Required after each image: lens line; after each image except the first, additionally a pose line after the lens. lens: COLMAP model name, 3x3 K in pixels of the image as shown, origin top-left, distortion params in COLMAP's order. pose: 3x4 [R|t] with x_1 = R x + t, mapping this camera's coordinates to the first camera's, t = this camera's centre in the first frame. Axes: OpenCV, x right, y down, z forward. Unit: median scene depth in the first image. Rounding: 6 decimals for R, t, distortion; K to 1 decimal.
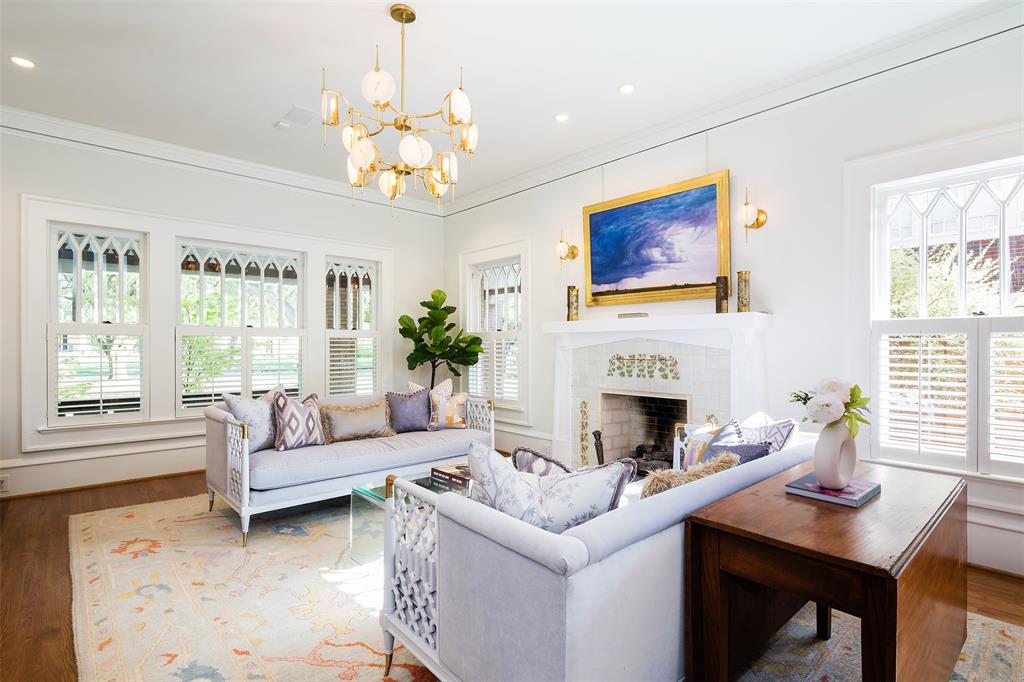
lens RADIAL K [[496.7, 0, 529.1], [0, 496.7, 343.0], [0, 0, 1]] dist [0.001654, 0.000393]
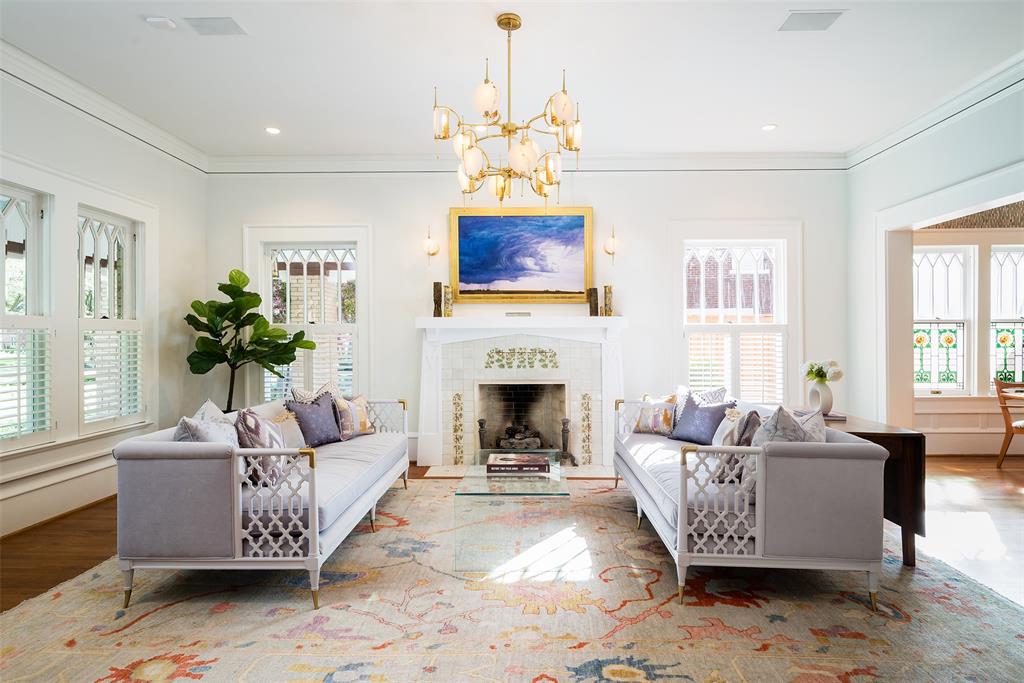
lens RADIAL K [[524.7, 0, 514.6], [0, 524.7, 330.7], [0, 0, 1]] dist [-0.000102, -0.000156]
pose [[0.702559, 0.006041, 0.711600, -0.635166], [-0.002592, 0.999979, -0.005931, -0.009822], [-0.711621, 0.002323, 0.702560, 0.145405]]
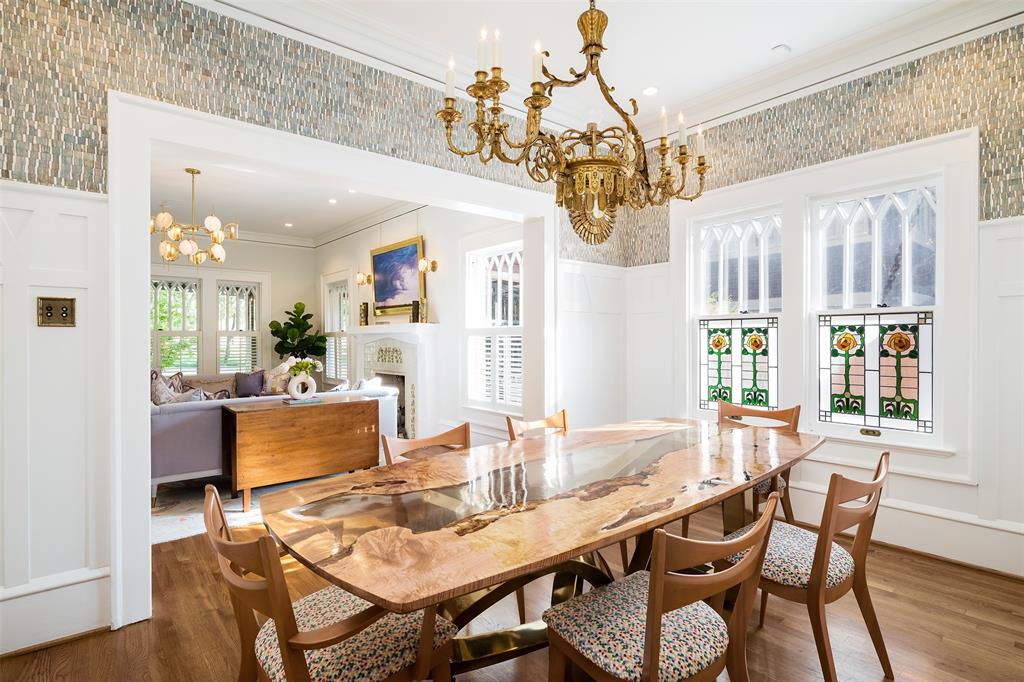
lens RADIAL K [[524.7, 0, 514.6], [0, 524.7, 330.2], [0, 0, 1]] dist [-0.000102, -0.000156]
pose [[0.998479, -0.006072, -0.054795, 0.693587], [0.005516, 0.999932, -0.010300, -0.012714], [0.054854, 0.009982, 0.998444, -0.623685]]
